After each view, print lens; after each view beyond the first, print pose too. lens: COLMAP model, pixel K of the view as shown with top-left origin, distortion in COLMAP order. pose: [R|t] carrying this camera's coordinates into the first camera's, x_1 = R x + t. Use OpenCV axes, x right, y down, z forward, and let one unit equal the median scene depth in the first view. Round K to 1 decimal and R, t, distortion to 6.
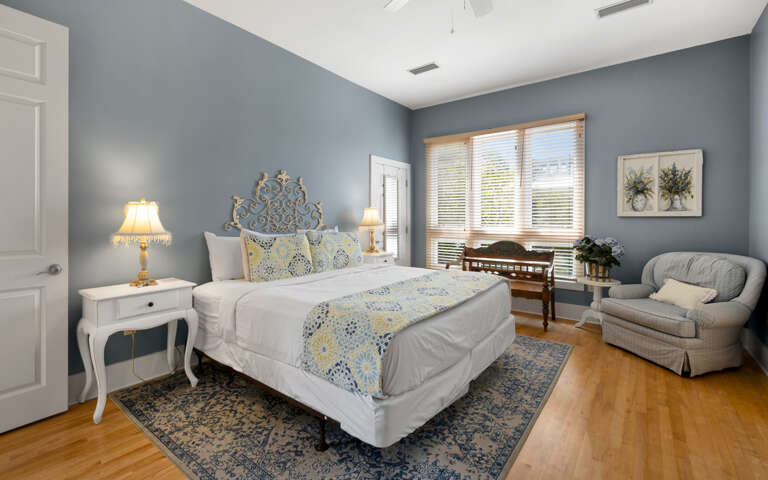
lens RADIAL K [[344.3, 0, 384.4], [0, 344.3, 218.2], [0, 0, 1]] dist [0.017842, 0.000083]
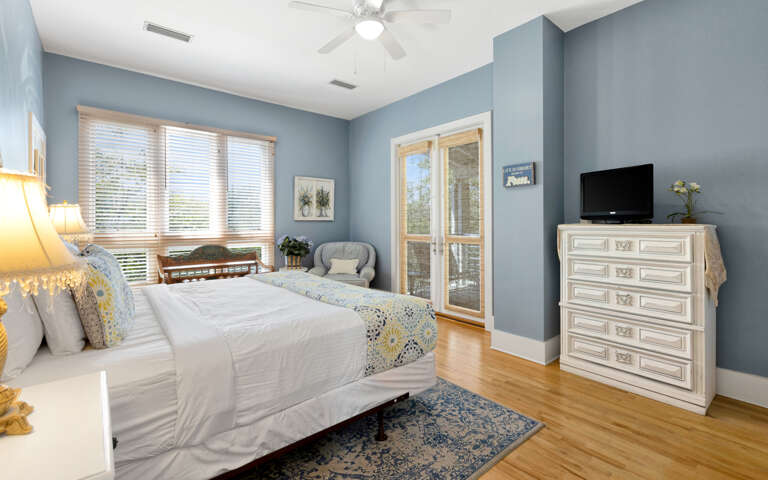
lens RADIAL K [[344.3, 0, 384.4], [0, 344.3, 218.2], [0, 0, 1]] dist [0.017842, 0.000083]
pose [[0.222385, 0.009268, 0.974915, -0.602778], [-0.000291, 0.999955, -0.009440, -0.000313], [-0.974959, 0.001815, 0.222377, 0.373330]]
